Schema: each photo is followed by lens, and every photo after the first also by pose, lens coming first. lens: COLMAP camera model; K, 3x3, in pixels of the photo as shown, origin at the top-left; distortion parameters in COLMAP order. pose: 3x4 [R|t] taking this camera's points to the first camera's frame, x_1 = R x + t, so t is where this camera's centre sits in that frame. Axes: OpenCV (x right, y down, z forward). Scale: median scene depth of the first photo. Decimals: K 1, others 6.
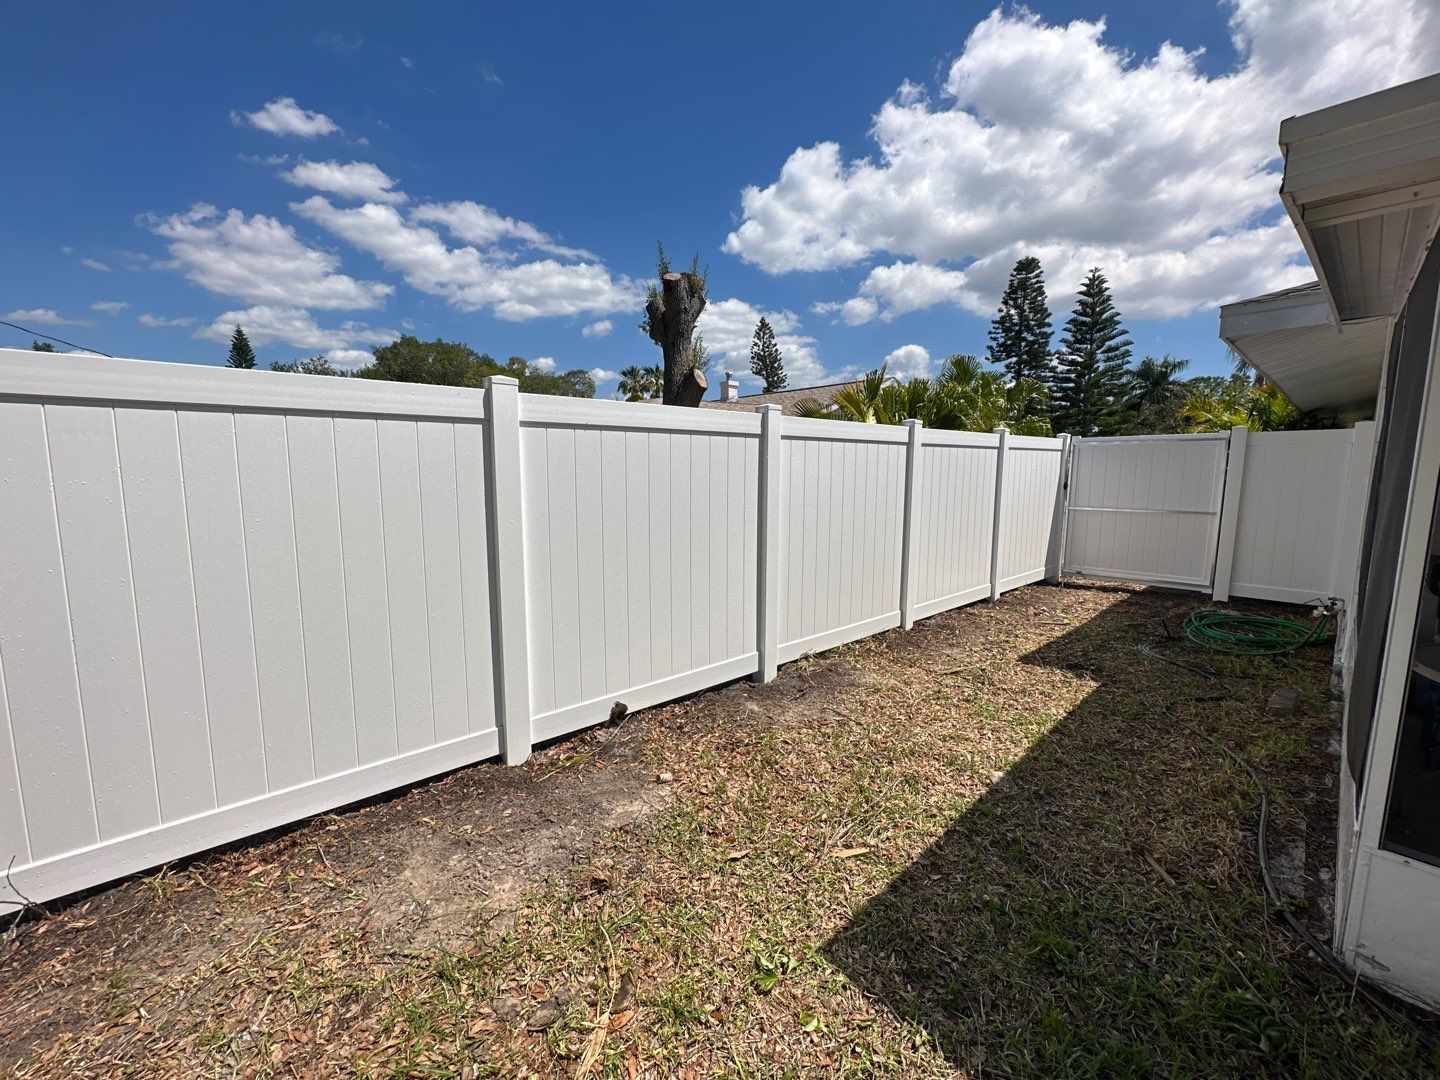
lens RADIAL K [[578.0, 0, 716.5], [0, 578.0, 544.1], [0, 0, 1]] dist [-0.001452, 0.000929]
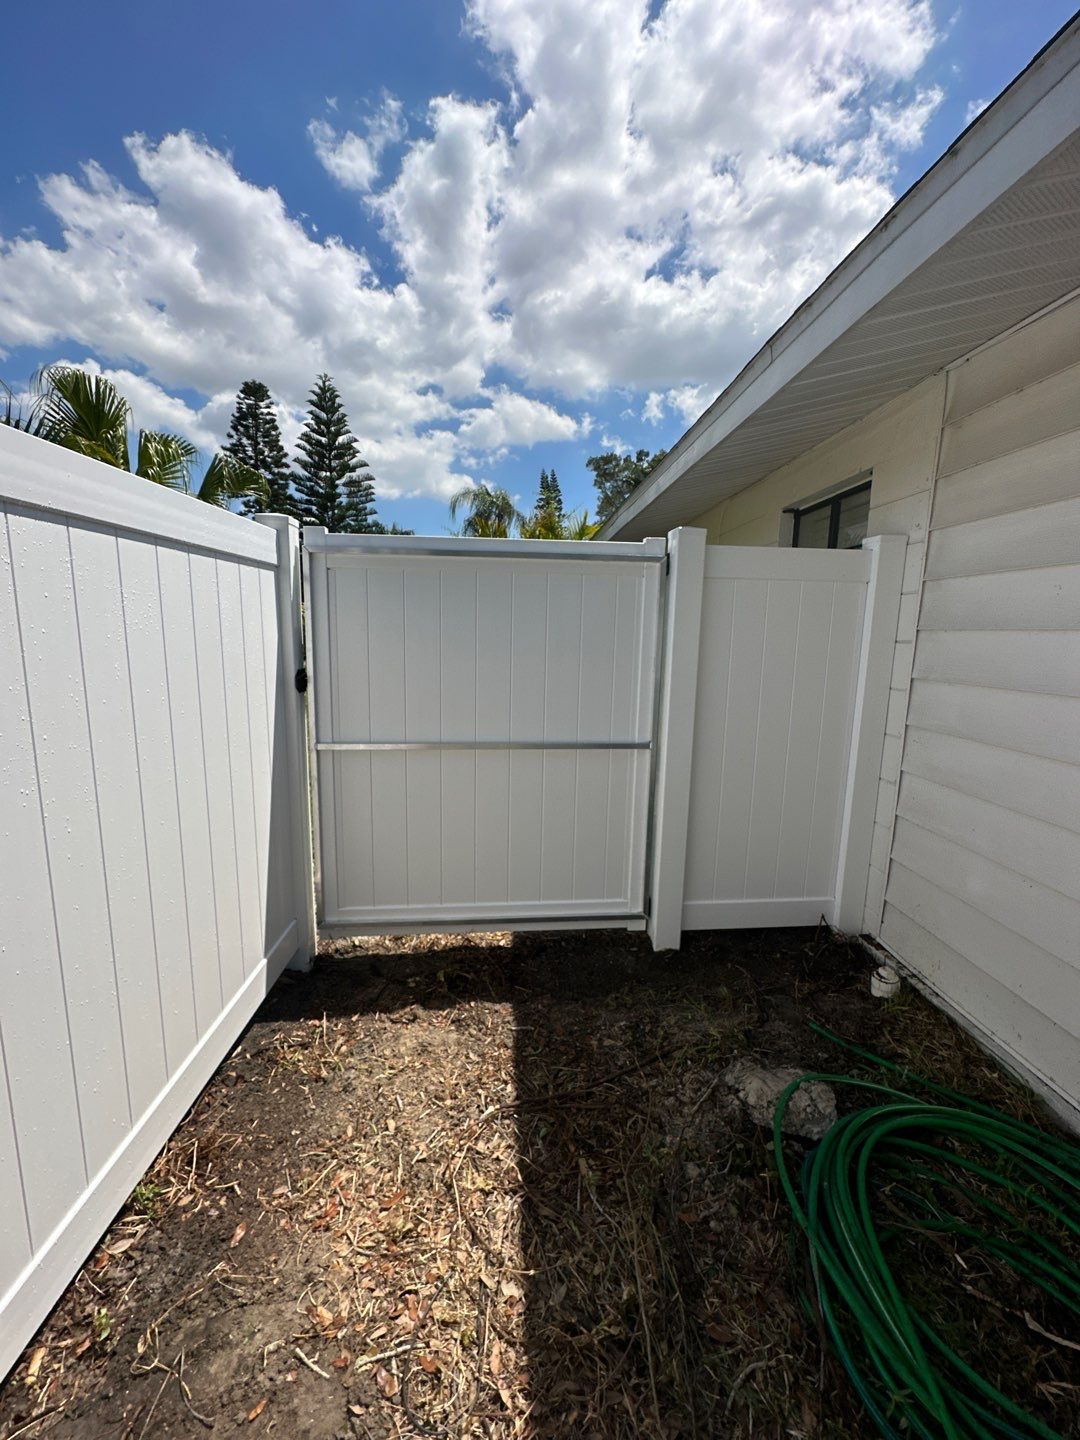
lens RADIAL K [[578.0, 0, 541.6], [0, 578.0, 723.7], [0, 0, 1]] dist [-0.001452, 0.000929]
pose [[0.623449, -0.113176, 0.773629, 0.162210], [0.080150, 0.993507, 0.080751, -0.034323], [-0.777745, 0.011662, 0.628472, 0.257693]]
